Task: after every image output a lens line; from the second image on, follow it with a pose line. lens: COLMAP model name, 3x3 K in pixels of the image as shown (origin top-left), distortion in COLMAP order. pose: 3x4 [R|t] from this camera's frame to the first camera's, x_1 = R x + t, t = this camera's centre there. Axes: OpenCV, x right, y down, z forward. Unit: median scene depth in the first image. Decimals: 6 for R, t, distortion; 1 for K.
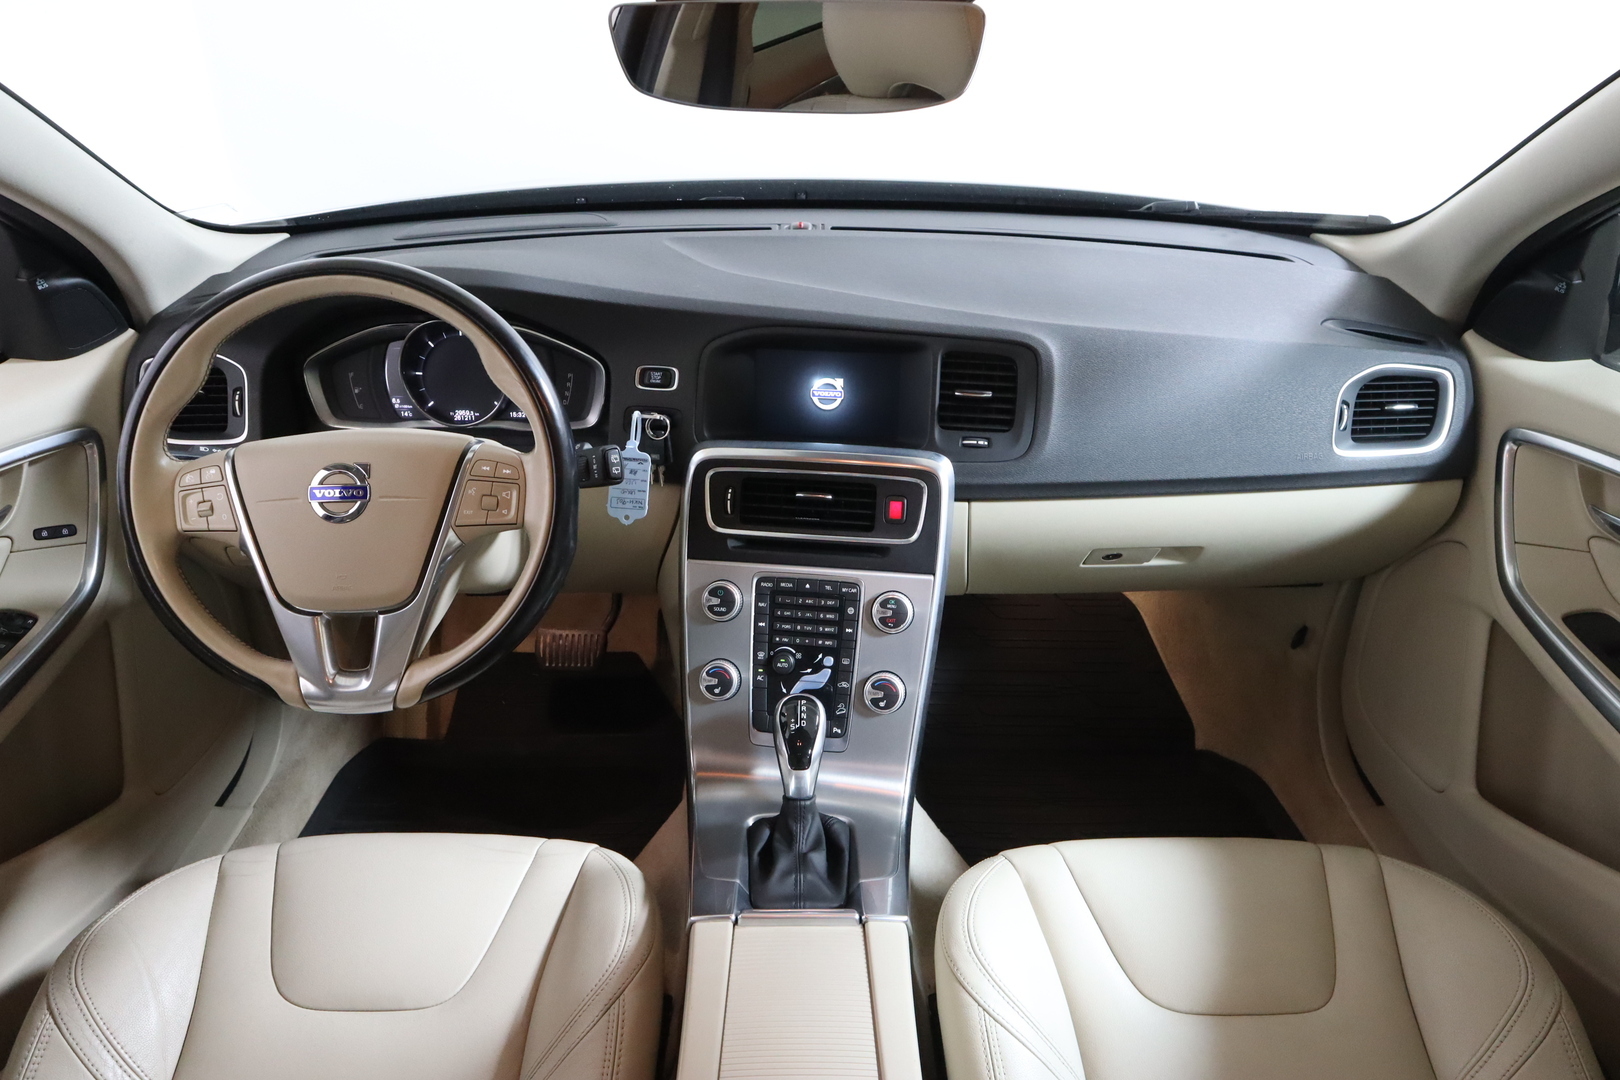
lens RADIAL K [[1099.0, 0, 810.0], [0, 1099.0, 540.0], [0, 0, 1]] dist [-0.001547, 0.001068]
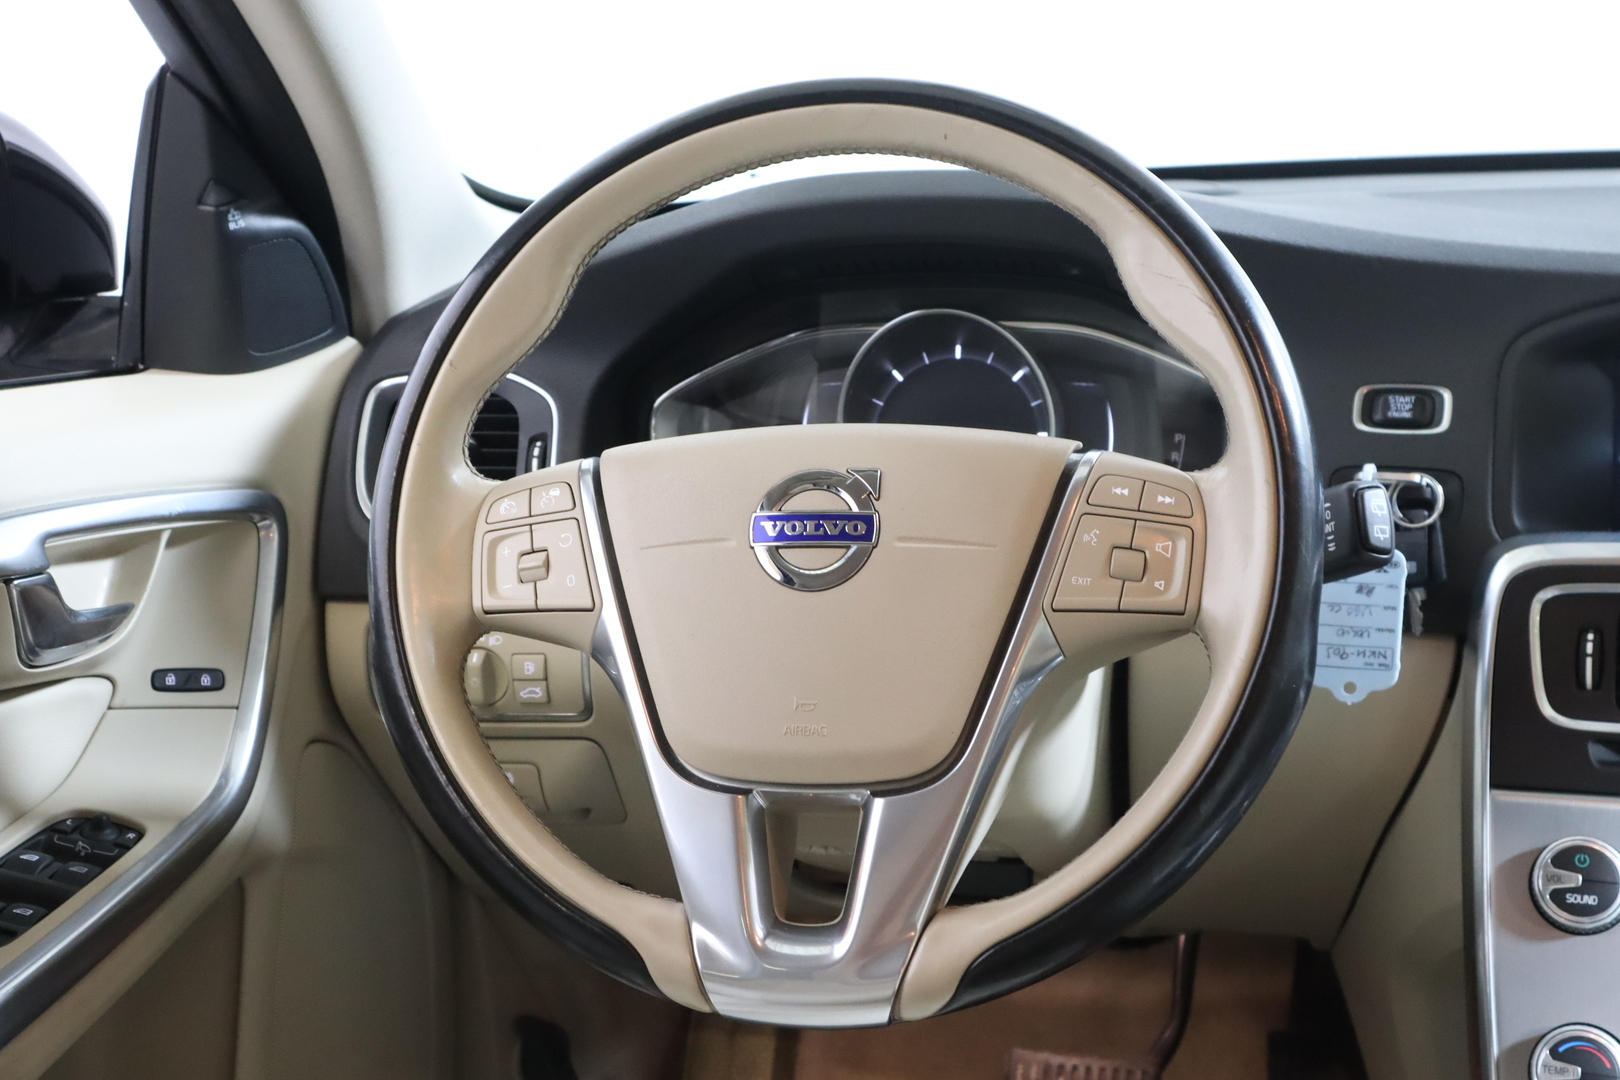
lens RADIAL K [[2139.5, 0, 810.0], [0, 2139.5, 540.0], [0, 0, 1]] dist [-0.001680, 0.027113]
pose [[0.973907, 0.009415, -0.226754, -0.188681], [-0.069805, 0.963130, -0.259823, 0.167080], [0.215947, 0.268872, 0.938656, 0.124012]]
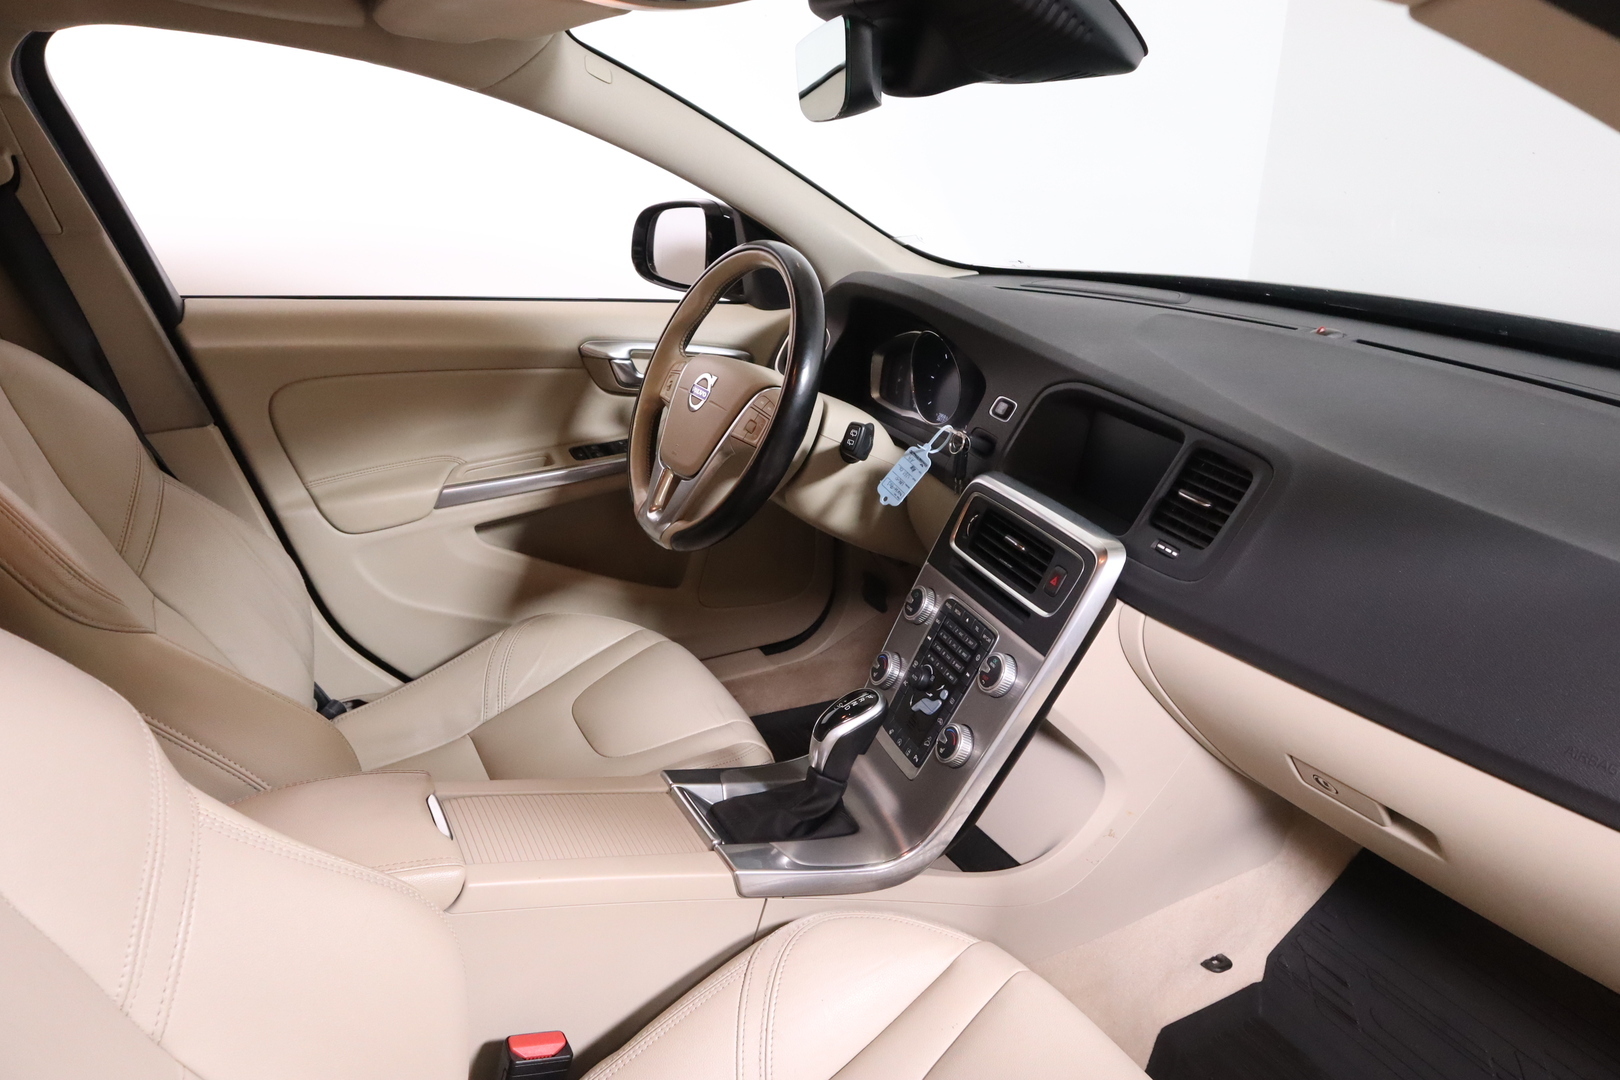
lens RADIAL K [[1099.0, 0, 810.0], [0, 1099.0, 540.0], [0, 0, 1]] dist [-0.001547, 0.001068]
pose [[0.468210, 0.314643, -0.825699, 0.744711], [-0.422250, 0.900526, 0.103721, -0.068198], [0.776198, 0.300088, 0.554494, 0.315792]]
